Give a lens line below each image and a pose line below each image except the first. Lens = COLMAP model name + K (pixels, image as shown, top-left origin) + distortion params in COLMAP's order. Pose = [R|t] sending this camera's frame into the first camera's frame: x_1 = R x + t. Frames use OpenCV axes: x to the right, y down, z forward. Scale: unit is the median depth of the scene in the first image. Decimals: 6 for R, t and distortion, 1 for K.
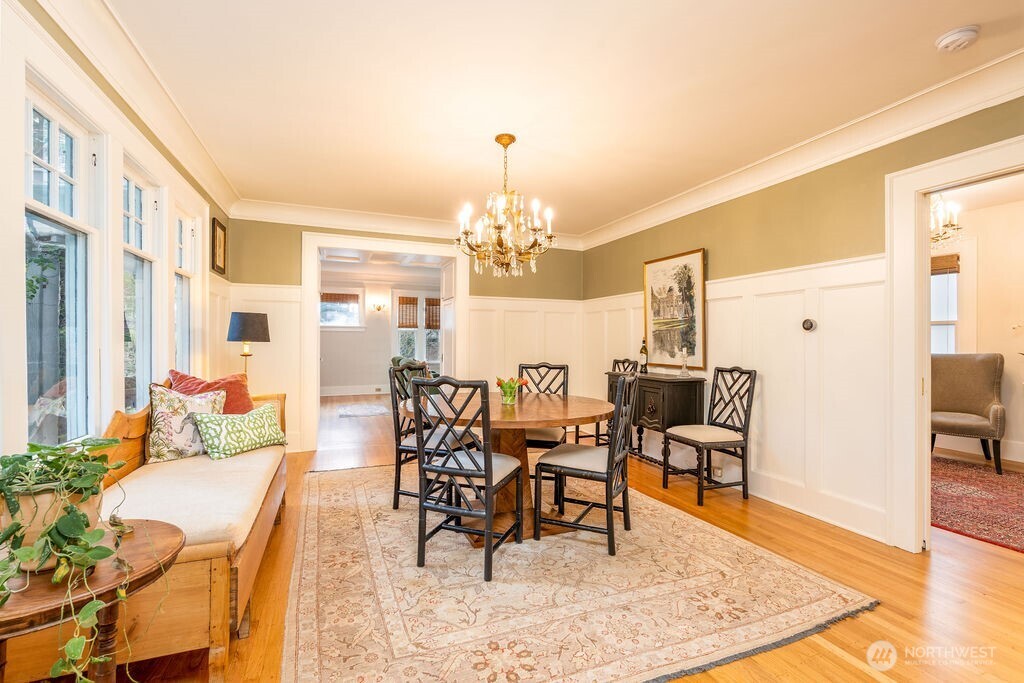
lens RADIAL K [[449.1, 0, 512.6], [0, 449.1, 341.4], [0, 0, 1]] dist [-0.007330, 0.001163]
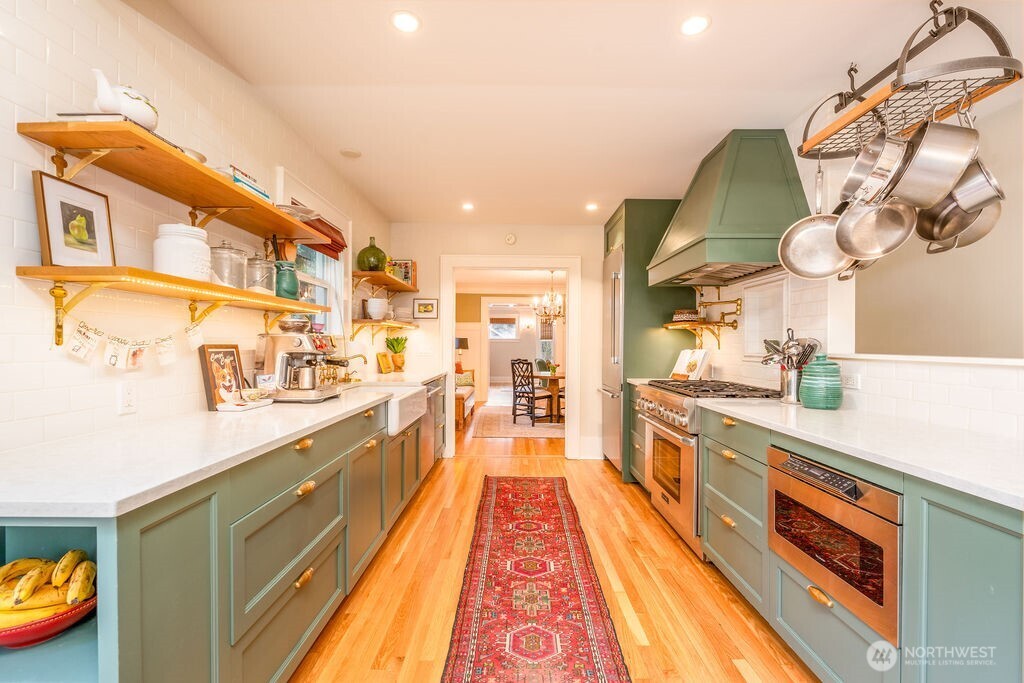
lens RADIAL K [[449.1, 0, 509.7], [0, 449.1, 346.3], [0, 0, 1]] dist [-0.007330, 0.001163]
pose [[0.925969, 0.001840, -0.377595, 0.627577], [-0.002548, 0.999996, -0.001375, -0.012103], [0.377591, 0.002236, 0.925970, -1.256746]]
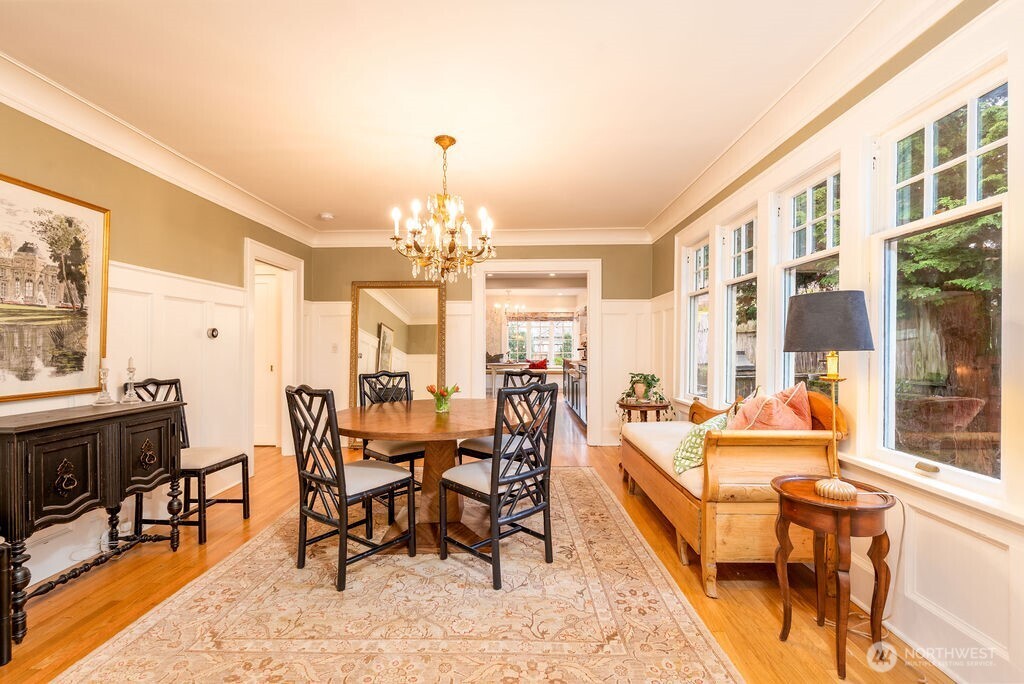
lens RADIAL K [[449.1, 0, 513.7], [0, 449.1, 346.0], [0, 0, 1]] dist [-0.007330, 0.001163]
pose [[-0.922194, -0.007479, 0.386656, -0.385025], [-0.006303, 0.999971, 0.004310, -0.009817], [-0.386677, 0.001537, -0.922214, 1.336134]]
